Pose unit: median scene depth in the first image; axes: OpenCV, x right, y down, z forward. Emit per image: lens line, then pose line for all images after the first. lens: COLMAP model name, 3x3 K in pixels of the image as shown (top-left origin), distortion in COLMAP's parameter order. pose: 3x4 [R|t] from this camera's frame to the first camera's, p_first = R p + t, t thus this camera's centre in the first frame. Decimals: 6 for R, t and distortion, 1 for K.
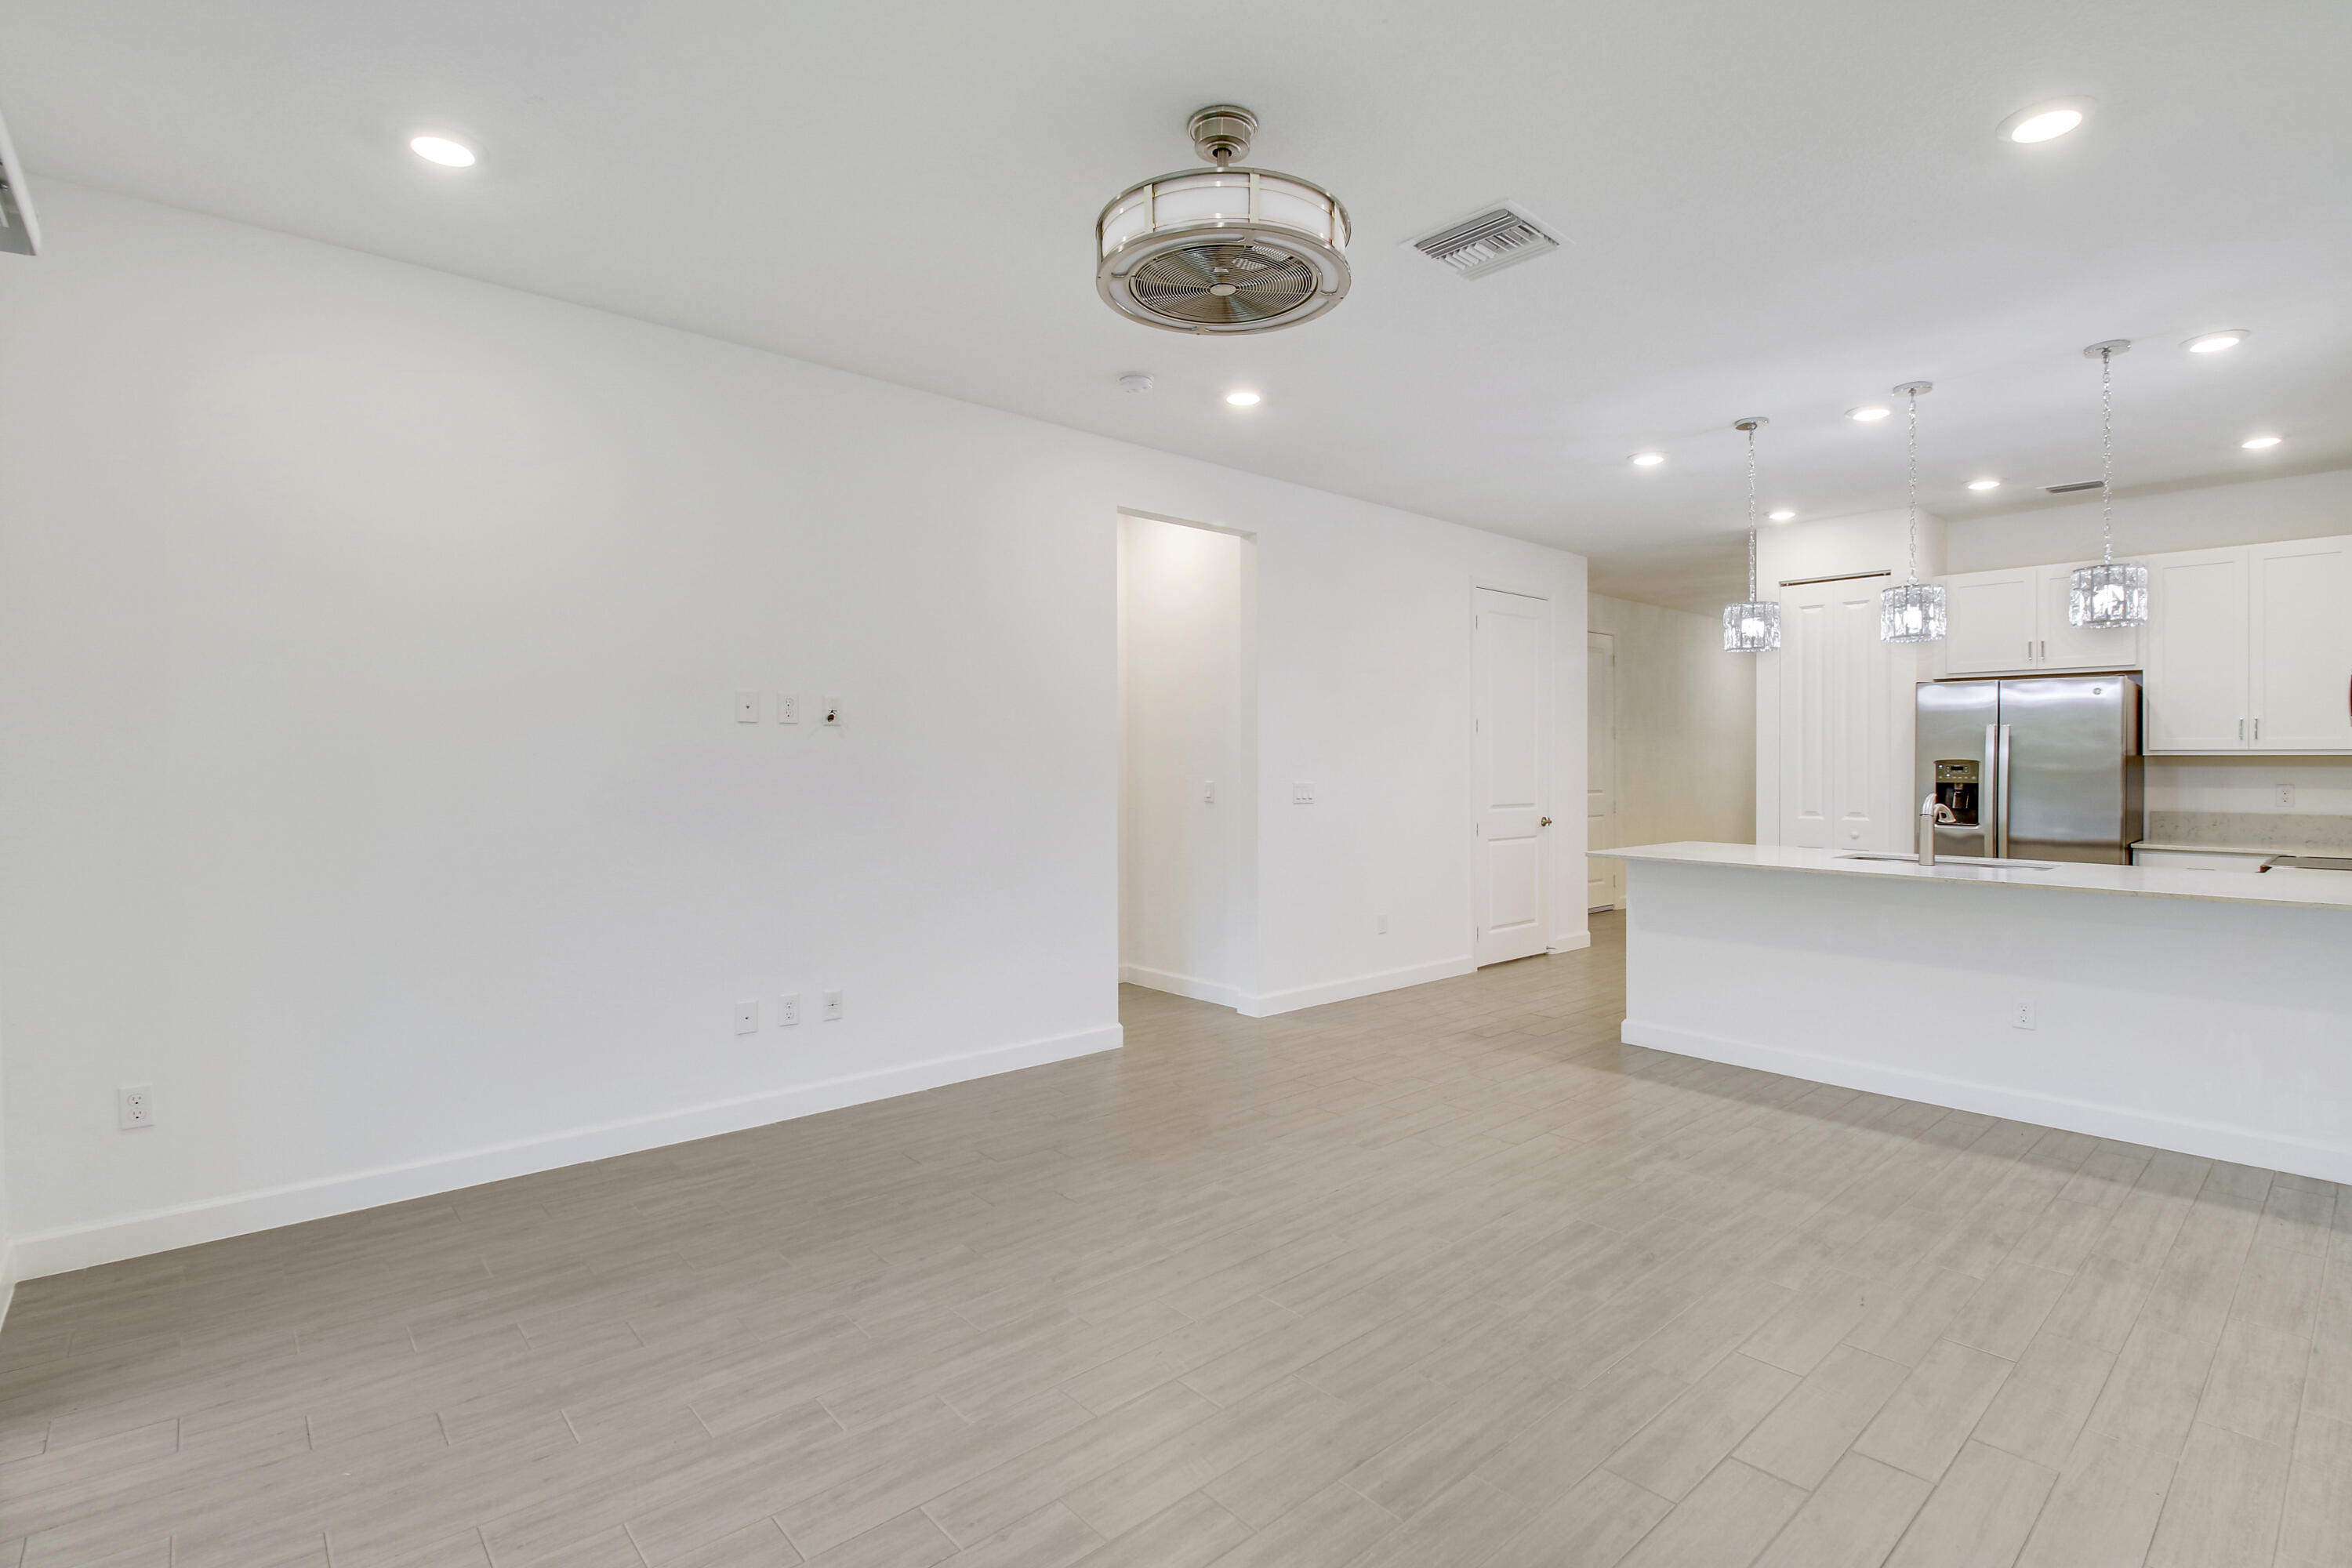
lens RADIAL K [[1096.0, 0, 1171.2], [0, 1096.0, 760.0], [0, 0, 1]] dist [-0.000547, -0.007114]
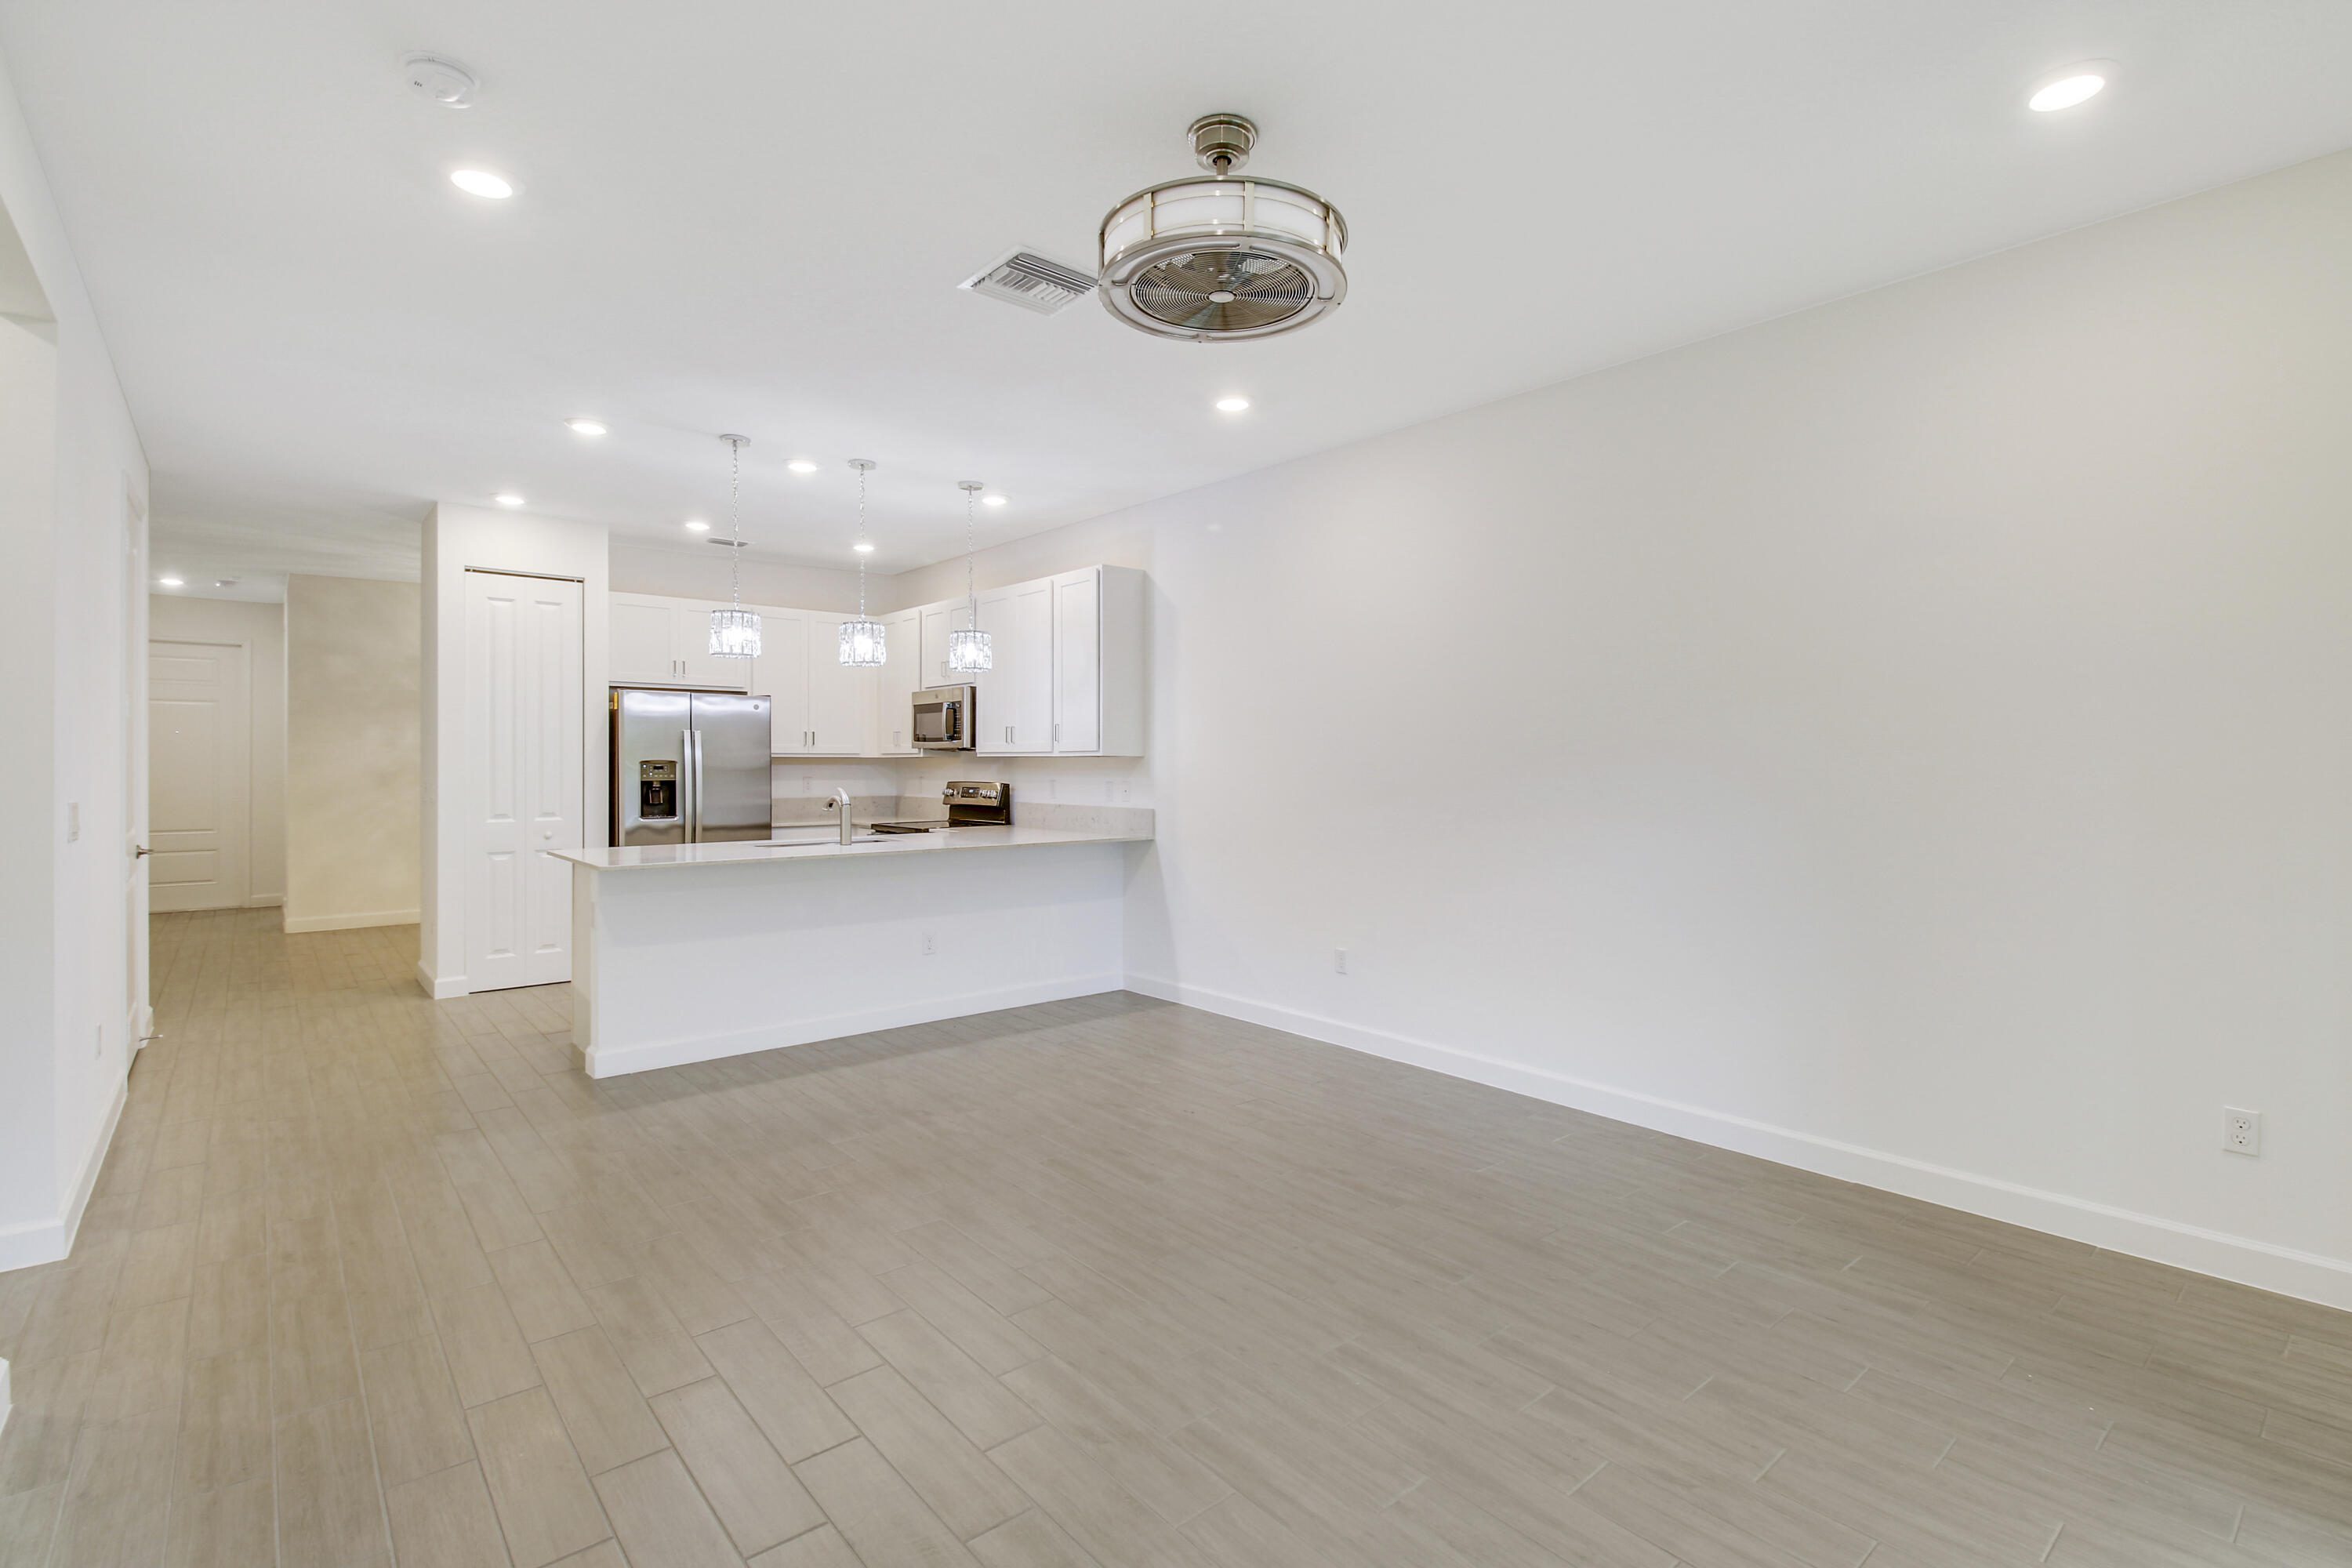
lens RADIAL K [[1100.0, 0, 1193.3], [0, 1100.0, 759.5], [0, 0, 1]] dist [0.002385, 0.000192]
pose [[0.009844, -0.001395, 0.999951, -0.434749], [0.000946, 0.999999, 0.001386, -0.001974], [-0.999951, 0.000932, 0.009846, 0.461416]]
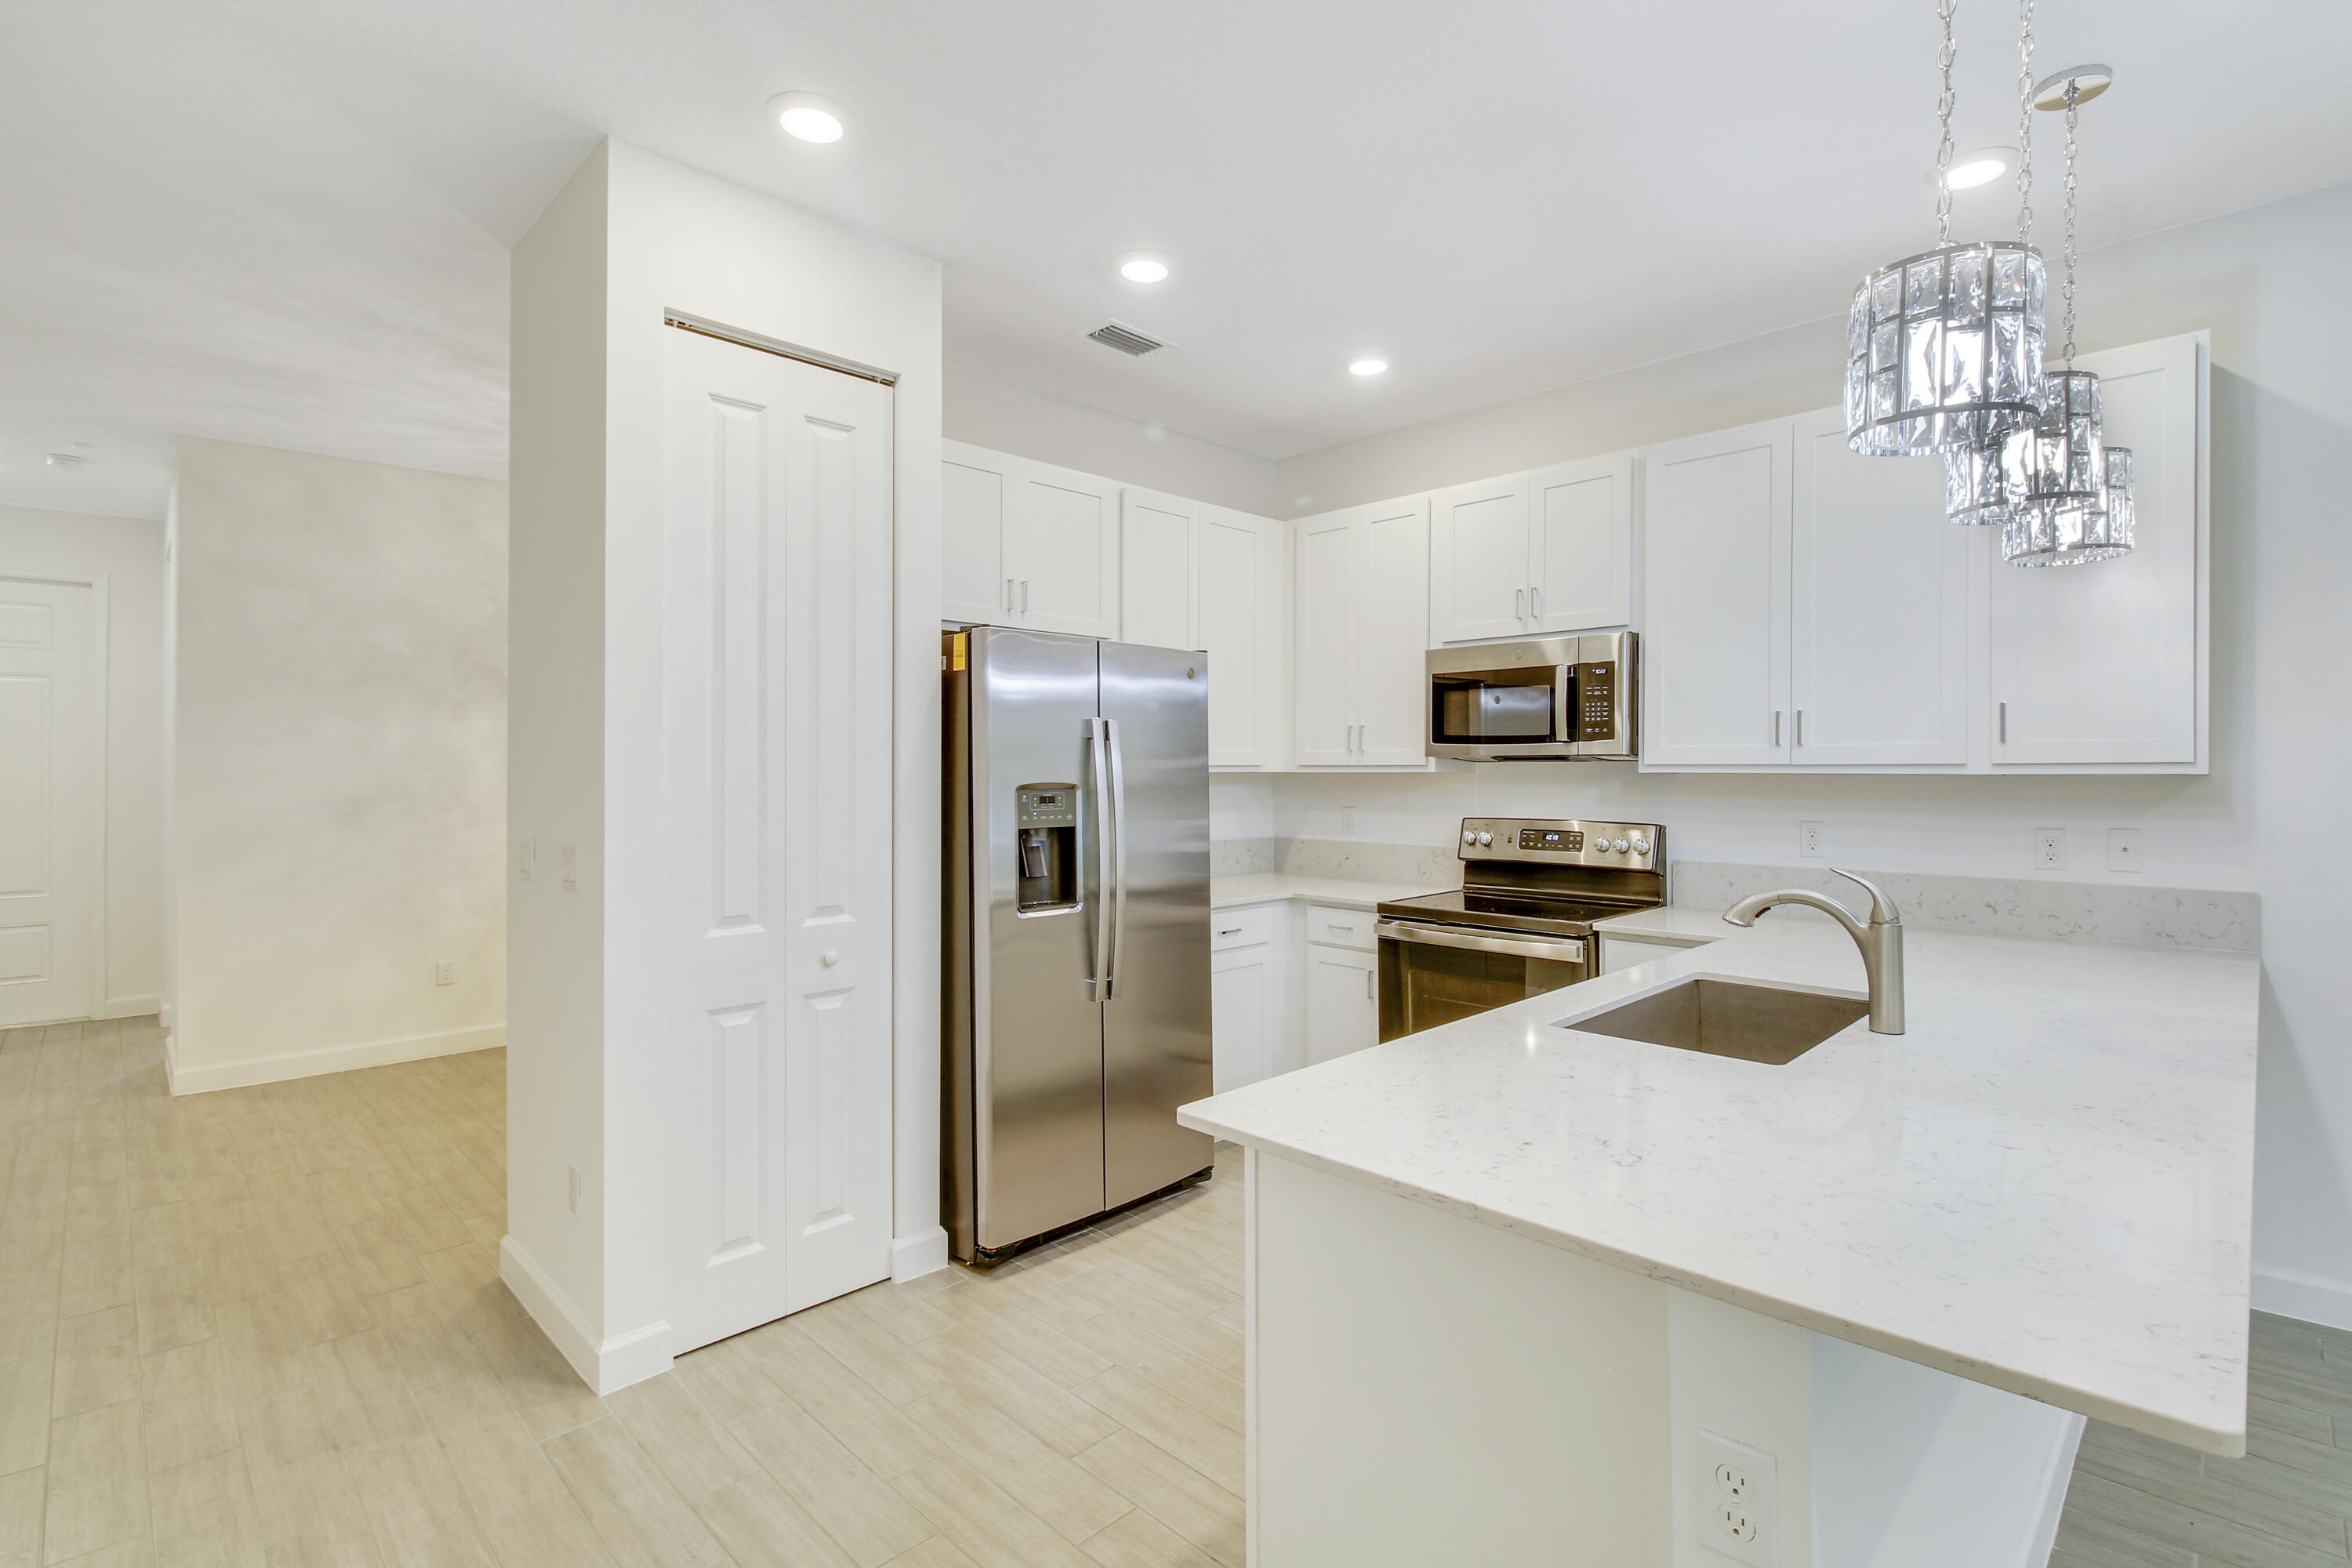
lens RADIAL K [[1096.0, 0, 1171.2], [0, 1096.0, 760.0], [0, 0, 1]] dist [-0.000547, -0.007114]
pose [[-0.058408, 0.002938, 0.998288, 0.210376], [0.001563, 0.999995, -0.002852, -0.010010], [-0.998292, 0.001394, -0.058412, 1.026695]]
